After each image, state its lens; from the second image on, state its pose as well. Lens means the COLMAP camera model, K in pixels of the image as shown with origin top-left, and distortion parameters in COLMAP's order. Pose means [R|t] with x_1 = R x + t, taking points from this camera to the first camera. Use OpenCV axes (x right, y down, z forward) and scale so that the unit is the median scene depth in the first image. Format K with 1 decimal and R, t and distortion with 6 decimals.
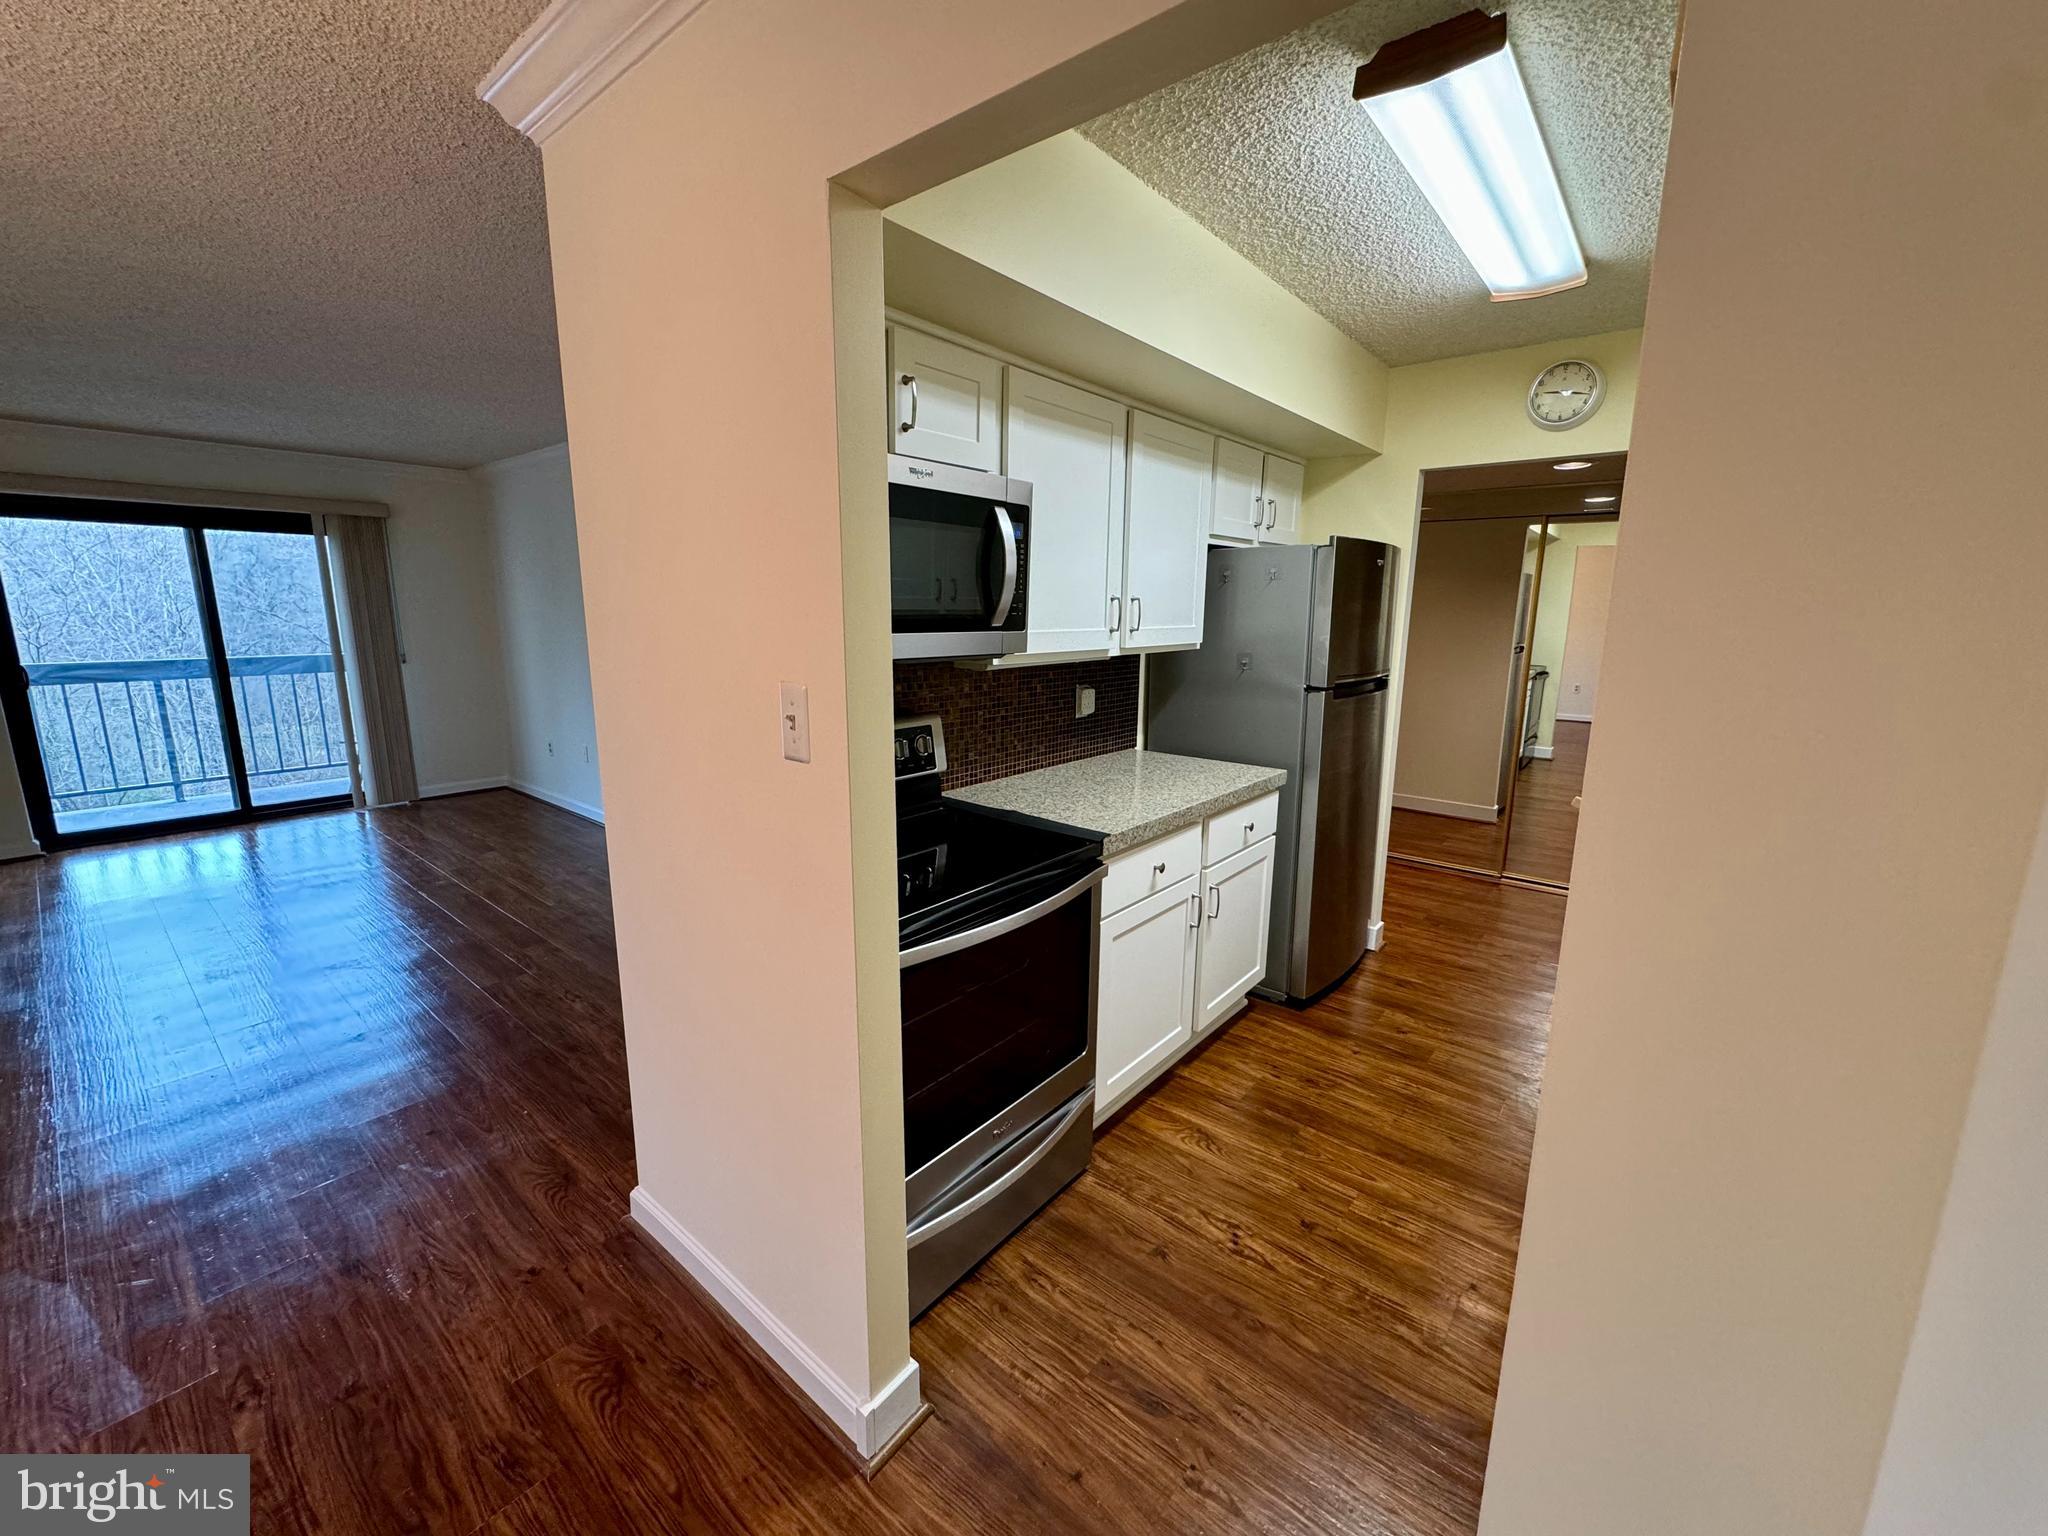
lens RADIAL K [[819.3, 0, 1024.1], [0, 819.3, 761.7], [0, 0, 1]] dist [0.000135, 0.000064]
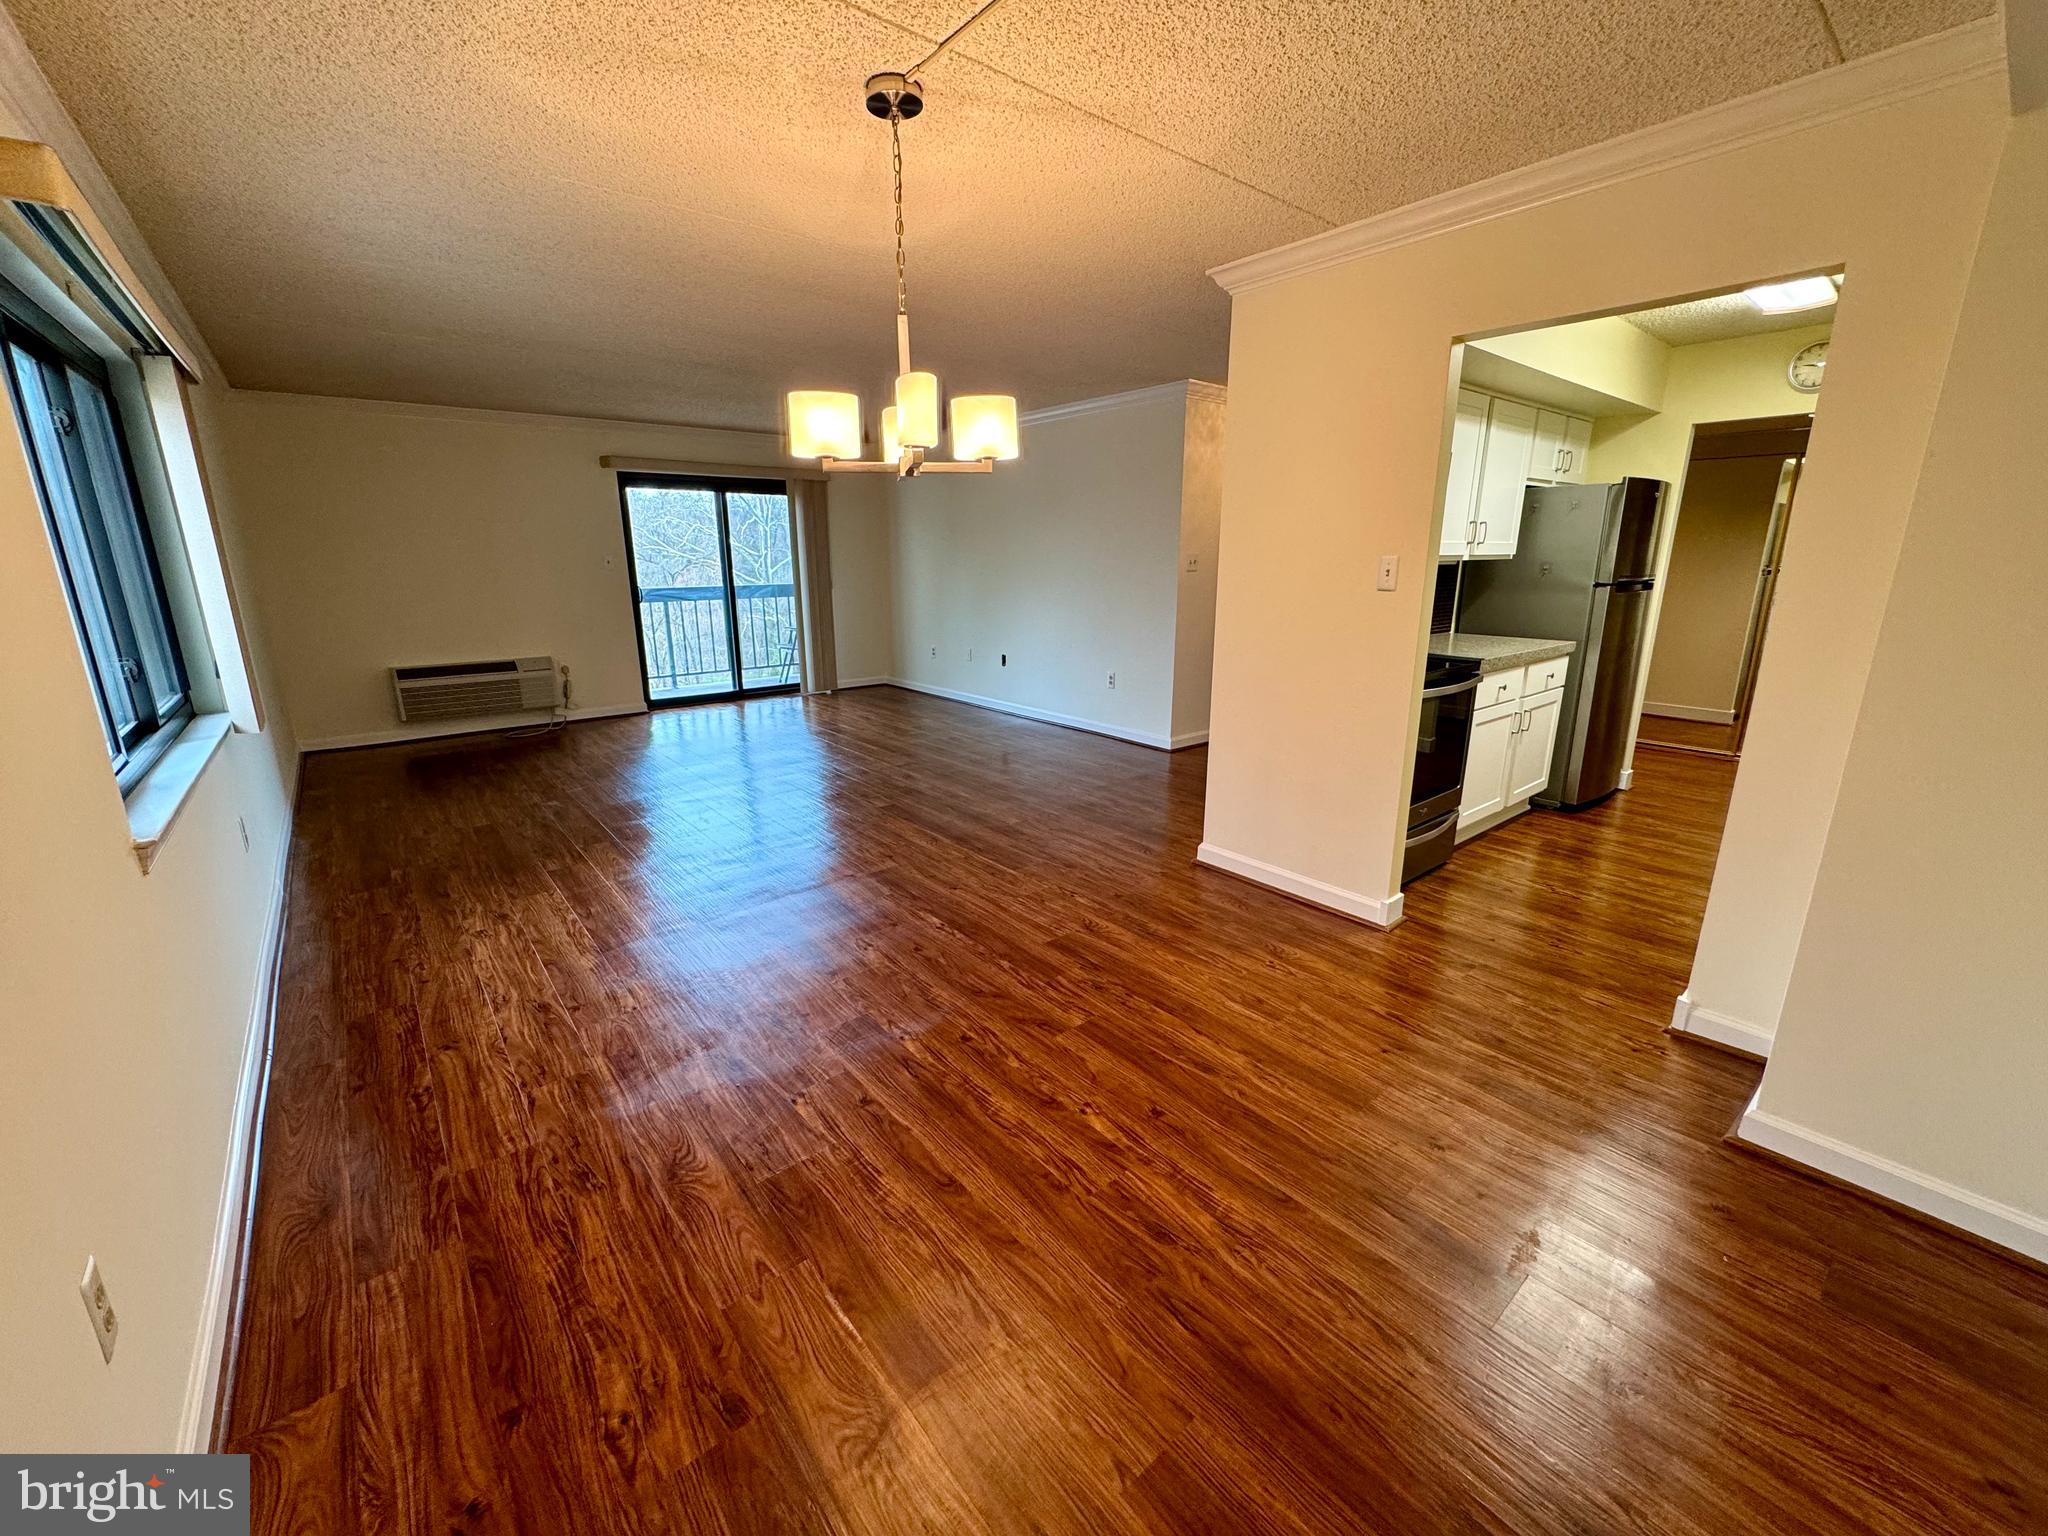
lens RADIAL K [[819.3, 0, 1024.1], [0, 819.3, 761.7], [0, 0, 1]] dist [0.000135, 0.000064]
pose [[0.982540, 0.034358, -0.182851, -0.350627], [-0.023121, 0.997731, 0.063234, 0.146175], [0.184608, -0.057903, 0.981105, -0.590551]]
